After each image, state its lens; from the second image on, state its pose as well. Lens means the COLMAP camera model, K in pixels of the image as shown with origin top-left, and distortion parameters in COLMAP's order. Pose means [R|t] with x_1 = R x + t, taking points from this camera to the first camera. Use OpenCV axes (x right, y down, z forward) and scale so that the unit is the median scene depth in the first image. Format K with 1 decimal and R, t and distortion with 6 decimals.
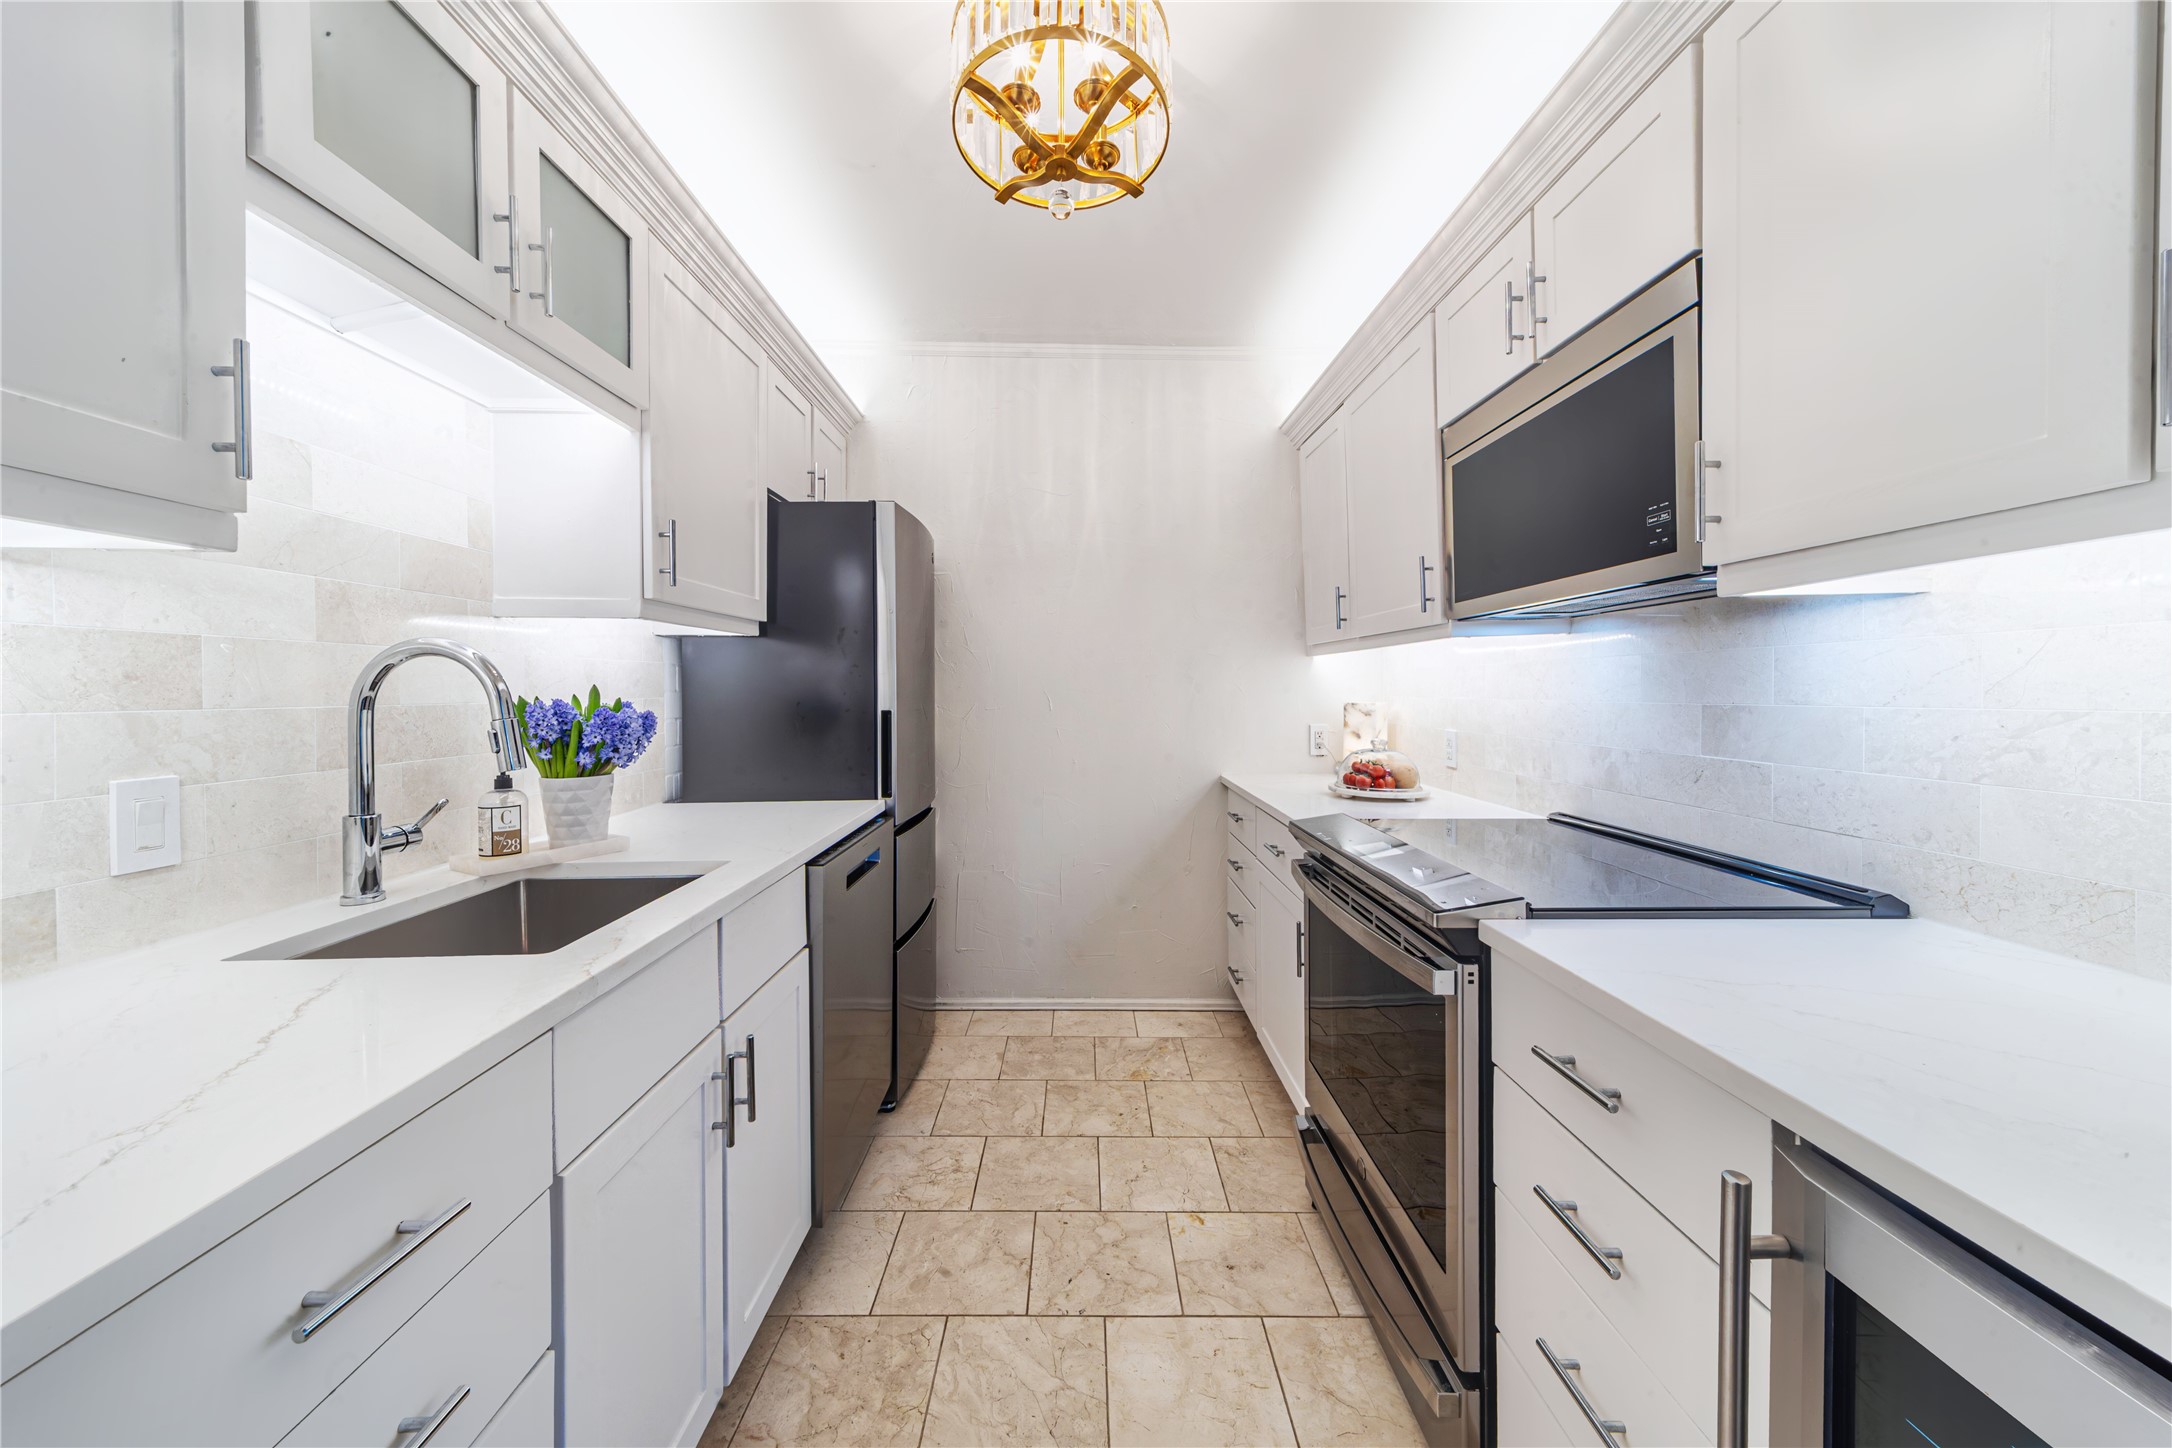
lens RADIAL K [[783.4, 0, 1076.4], [0, 783.4, 680.6], [0, 0, 1]] dist [0.010158, -0.000228]
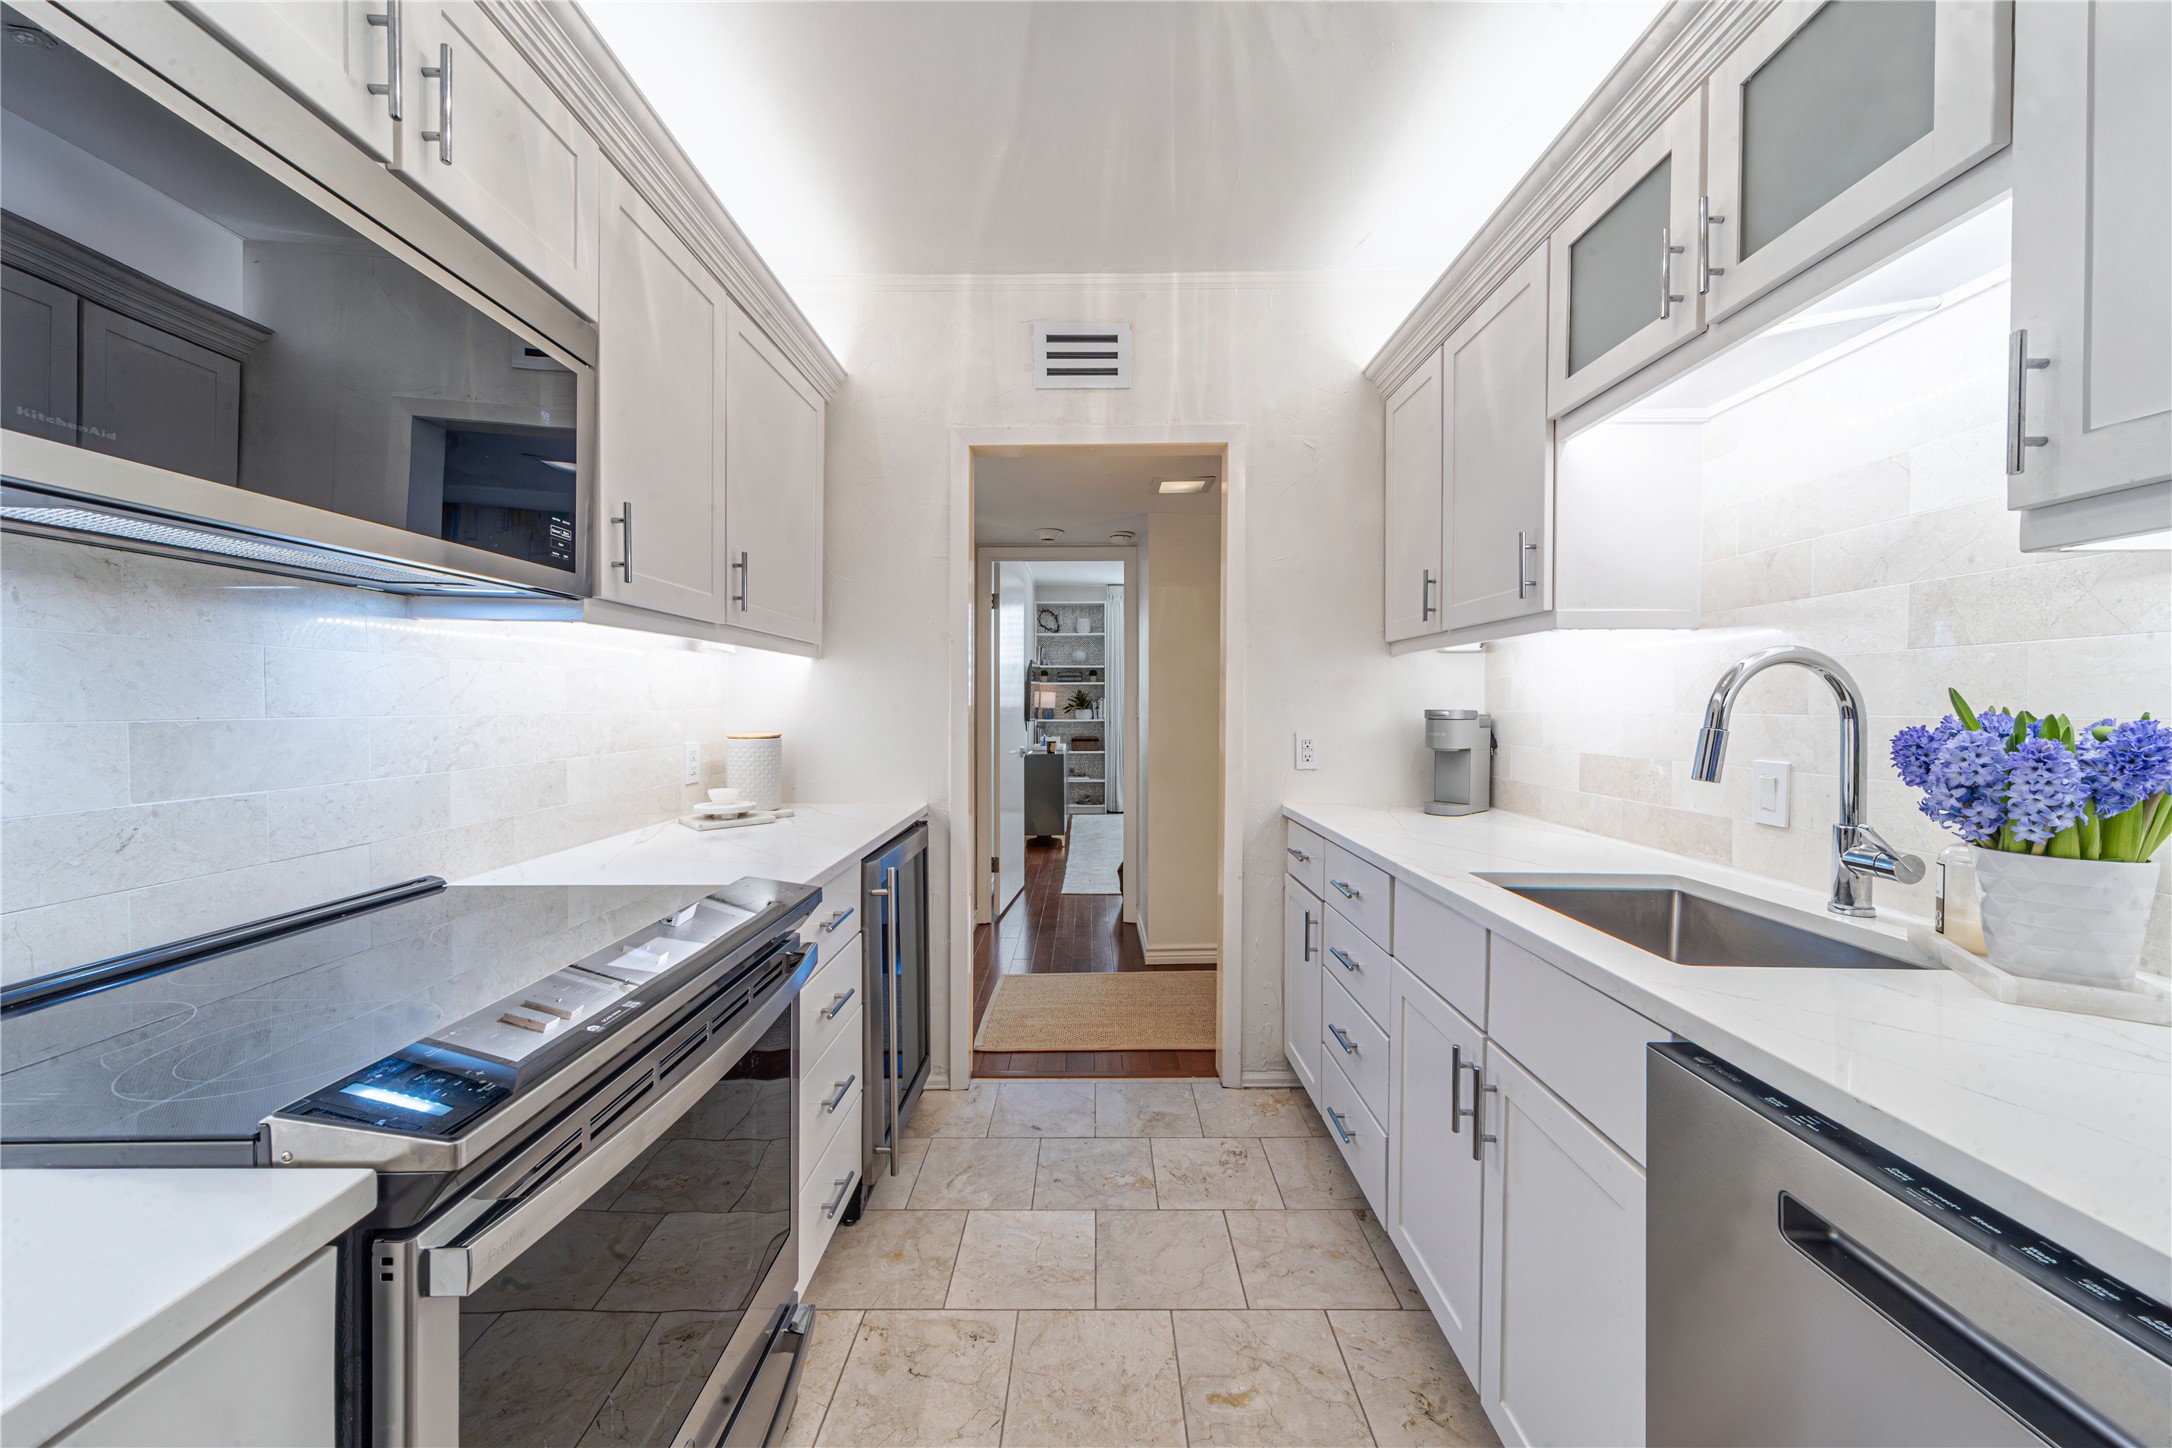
lens RADIAL K [[783.4, 0, 1076.4], [0, 783.4, 680.6], [0, 0, 1]] dist [0.010158, -0.000228]
pose [[-0.999746, 0.001411, 0.022498, 0.042592], [0.000436, 0.999064, -0.043264, 0.029991], [-0.022538, -0.043243, -0.998810, 1.925331]]
